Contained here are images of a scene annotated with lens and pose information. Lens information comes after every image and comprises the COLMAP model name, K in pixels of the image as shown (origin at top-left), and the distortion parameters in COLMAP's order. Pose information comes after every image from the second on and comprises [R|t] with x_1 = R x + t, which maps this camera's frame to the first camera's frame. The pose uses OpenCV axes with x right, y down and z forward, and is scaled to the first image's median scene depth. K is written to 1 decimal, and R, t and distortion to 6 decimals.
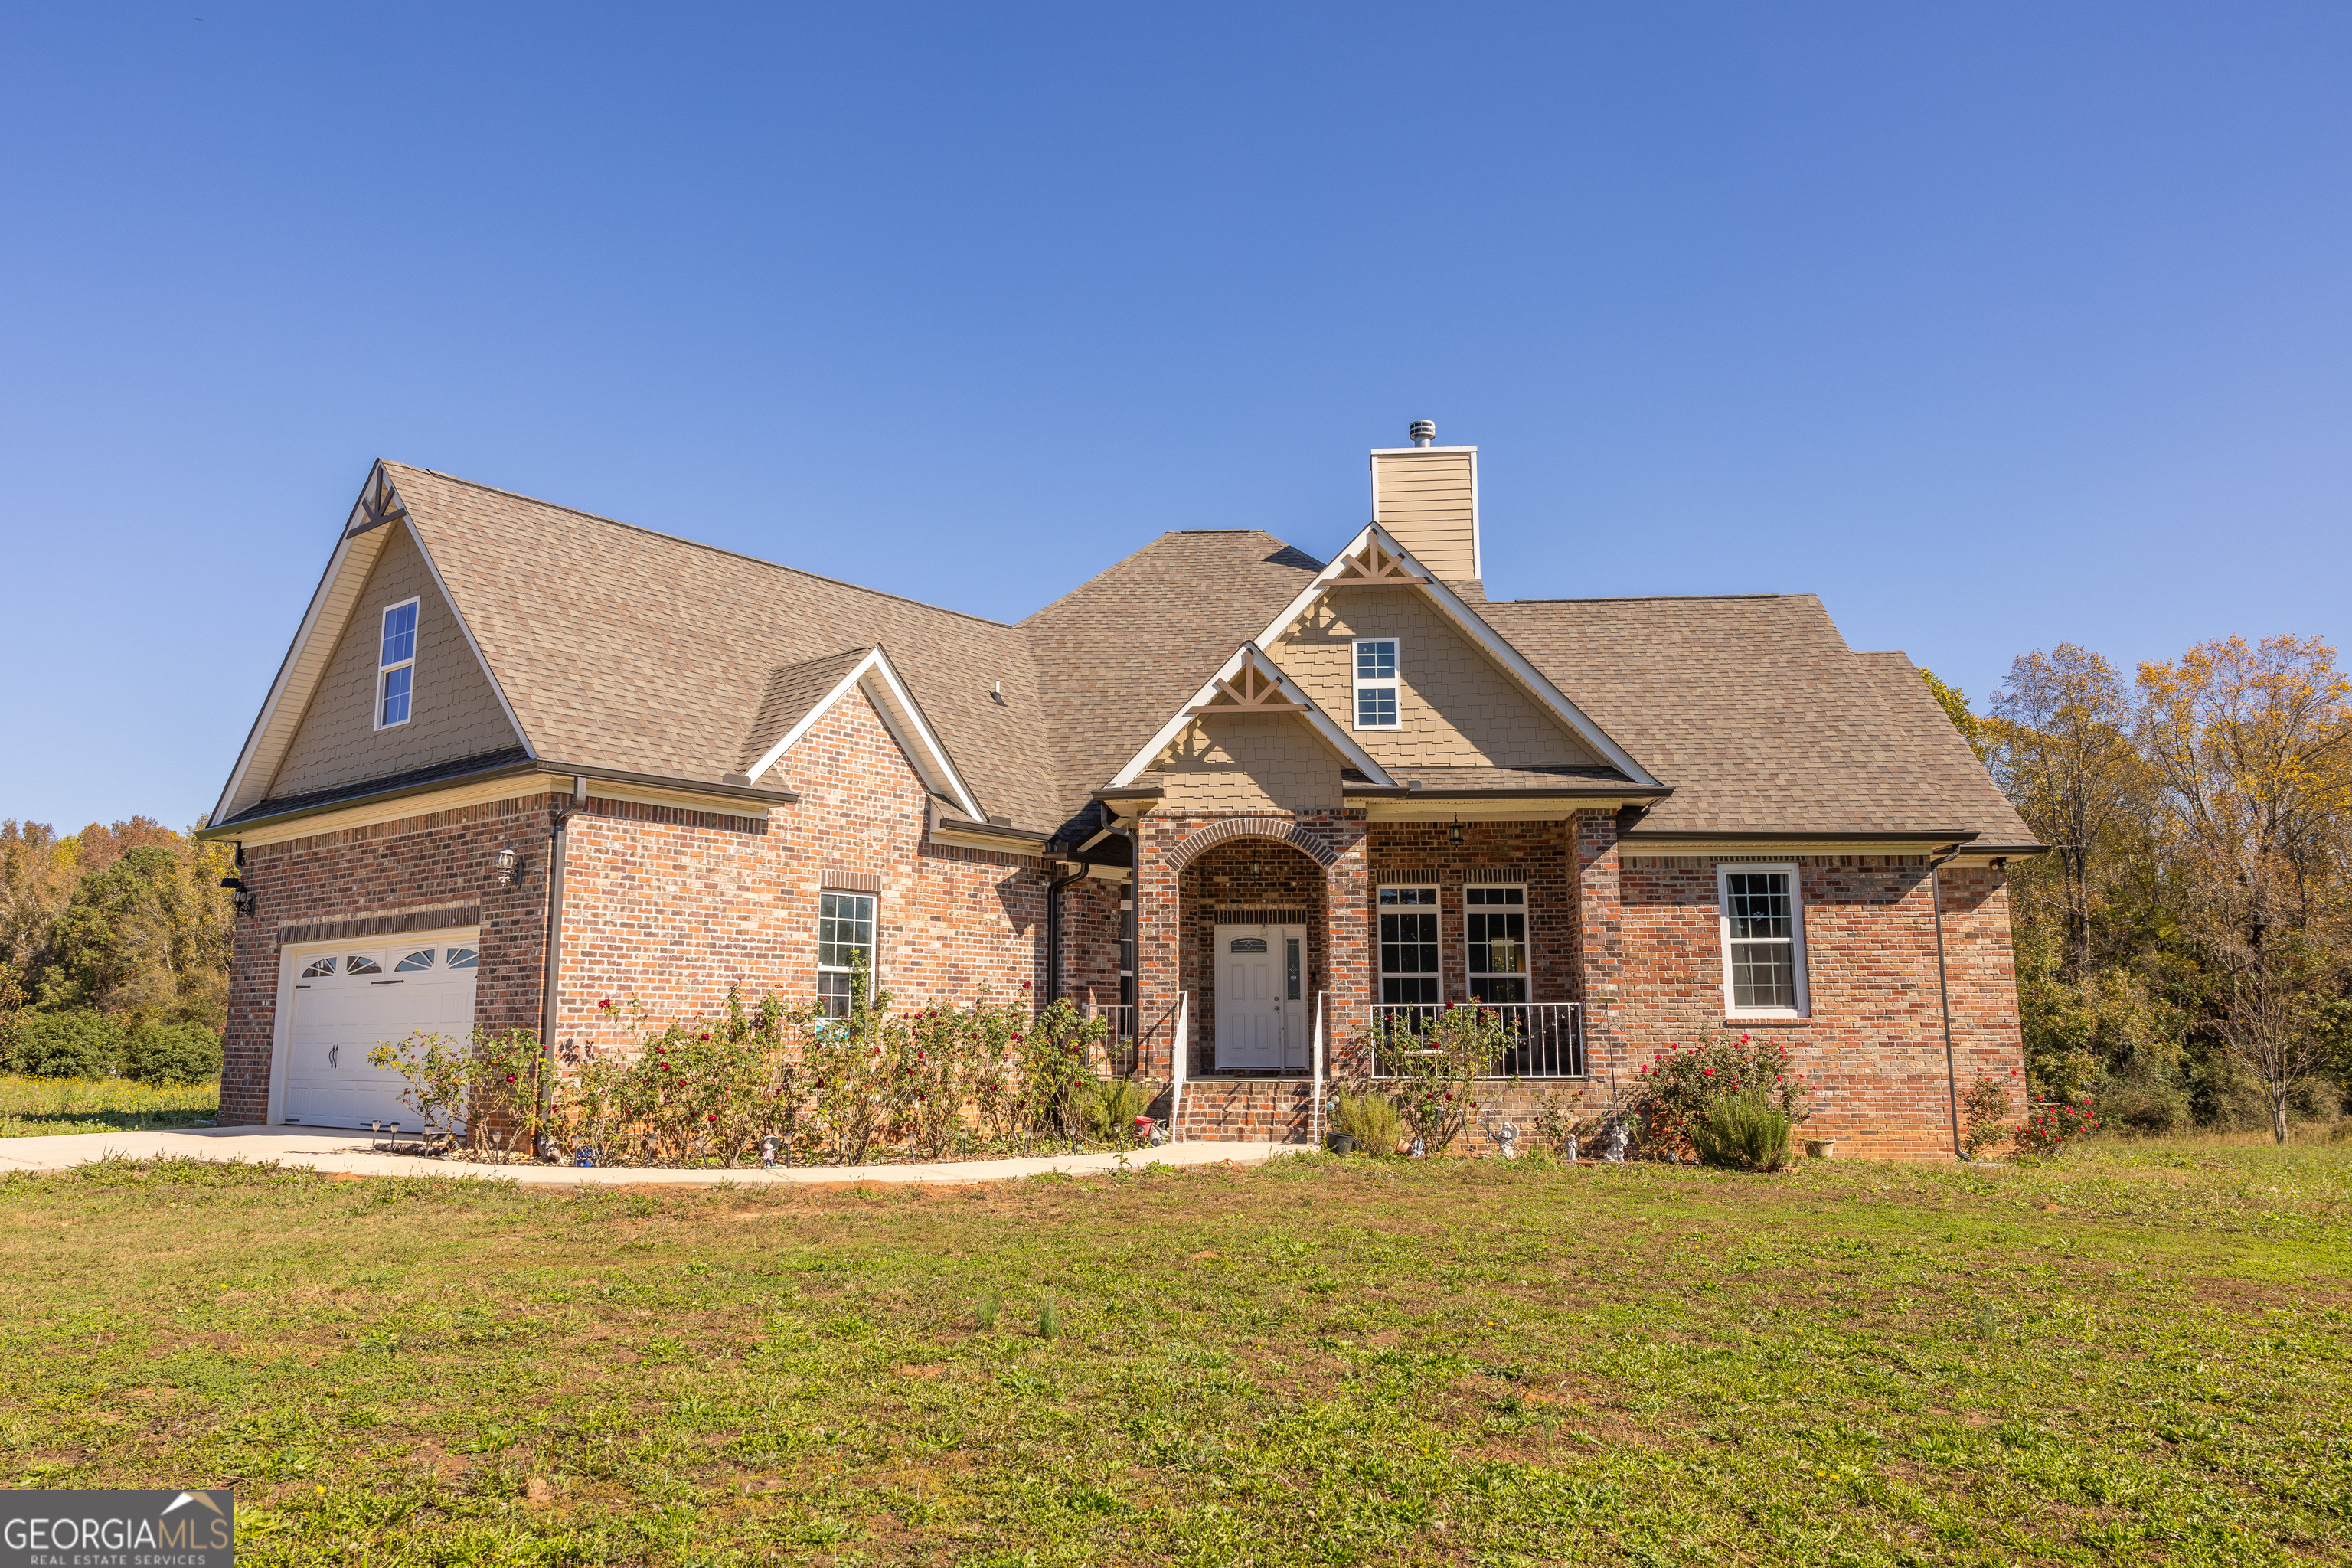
lens RADIAL K [[1629.0, 0, 1176.0], [0, 1629.0, 784.0], [0, 0, 1]] dist [-0.036713, -0.001488]
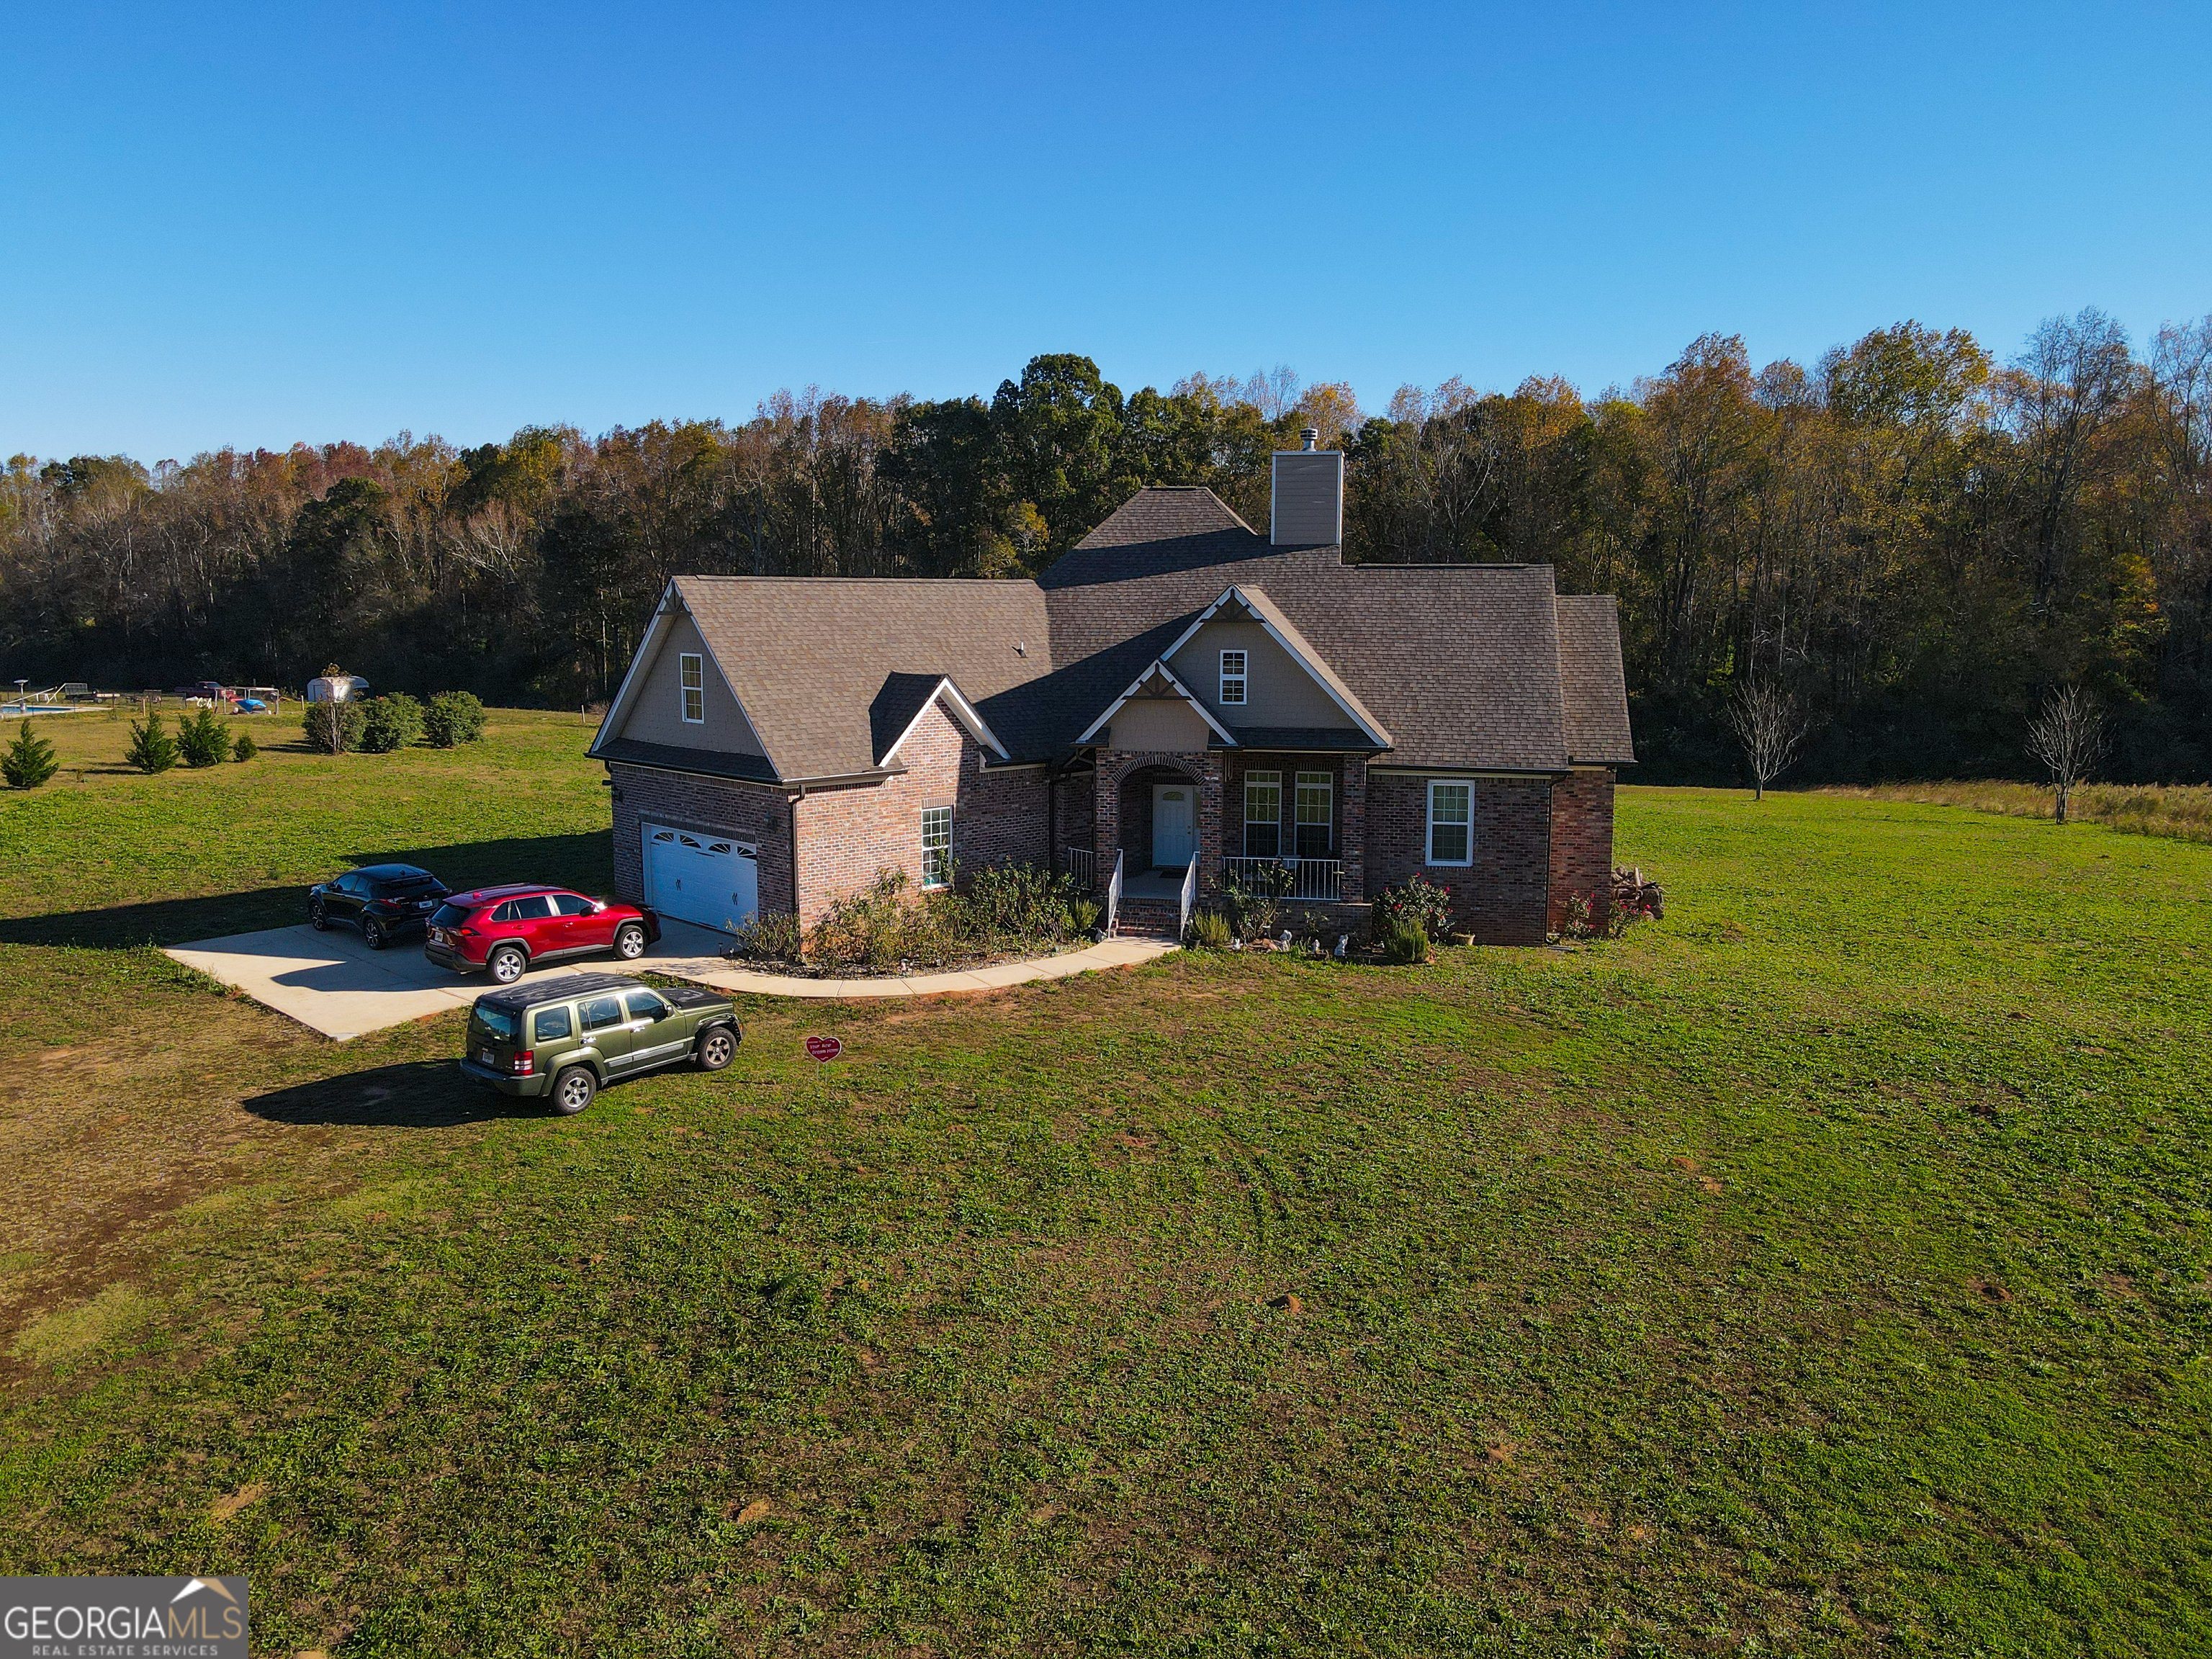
lens RADIAL K [[1545.6, 0, 1106.0], [0, 1545.6, 829.5], [0, 0, 1]] dist [0.001223, 0.000293]
pose [[0.994405, 0.019937, -0.103735, 0.184620], [0.012690, 0.952369, 0.304685, -0.462724], [0.104868, -0.304297, 0.946787, -0.701497]]
